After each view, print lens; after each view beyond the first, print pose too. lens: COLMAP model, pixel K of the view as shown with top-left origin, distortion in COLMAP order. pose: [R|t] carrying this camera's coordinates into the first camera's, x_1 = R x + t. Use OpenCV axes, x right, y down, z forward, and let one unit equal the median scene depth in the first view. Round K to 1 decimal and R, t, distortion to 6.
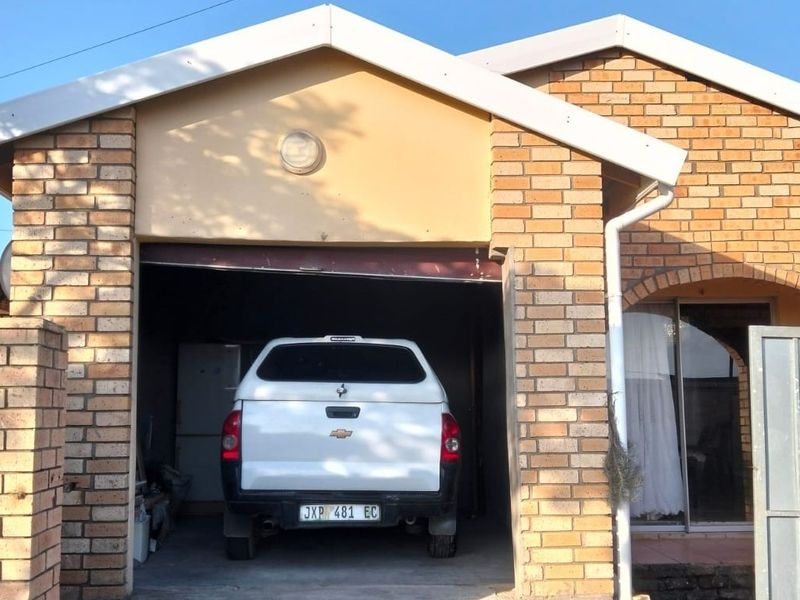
lens RADIAL K [[937.3, 0, 404.1], [0, 937.3, 299.0], [0, 0, 1]] dist [0.022140, 0.000000]
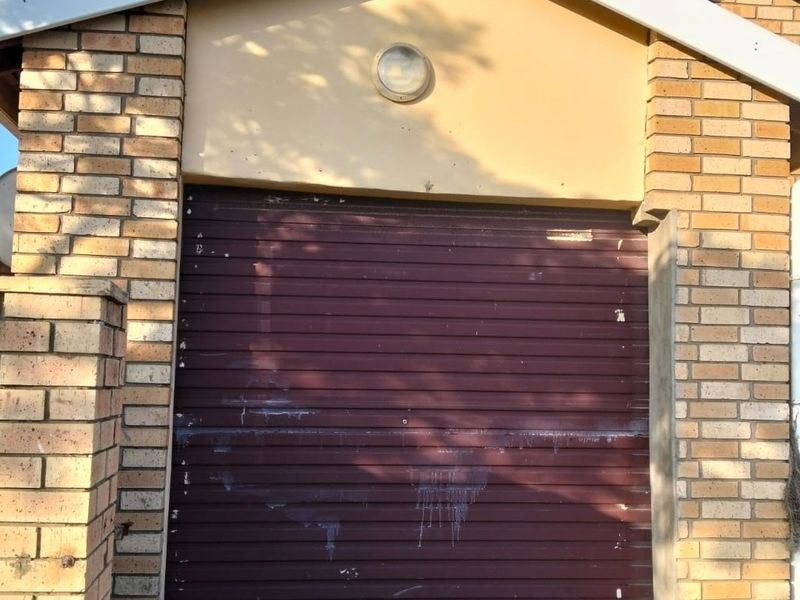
lens RADIAL K [[937.3, 0, 395.4], [0, 937.3, 299.2], [0, 0, 1]] dist [0.022140, 0.000000]
pose [[0.998371, 0.038260, 0.042329, -0.143936], [-0.039412, 0.998865, 0.026733, 0.006132], [-0.041258, -0.028358, 0.998746, 0.240337]]
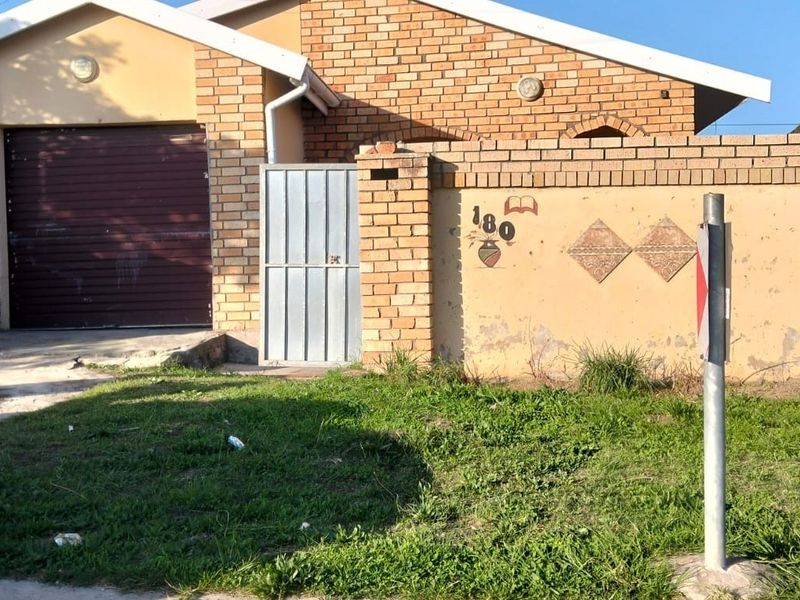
lens RADIAL K [[937.3, 0, 397.6], [0, 937.3, 298.5], [0, 0, 1]] dist [0.022140, 0.000000]
pose [[0.985119, -0.007913, -0.171692, 0.723842], [0.030281, 0.991305, 0.128052, 0.048691], [0.169185, -0.131345, 0.976793, -0.585128]]
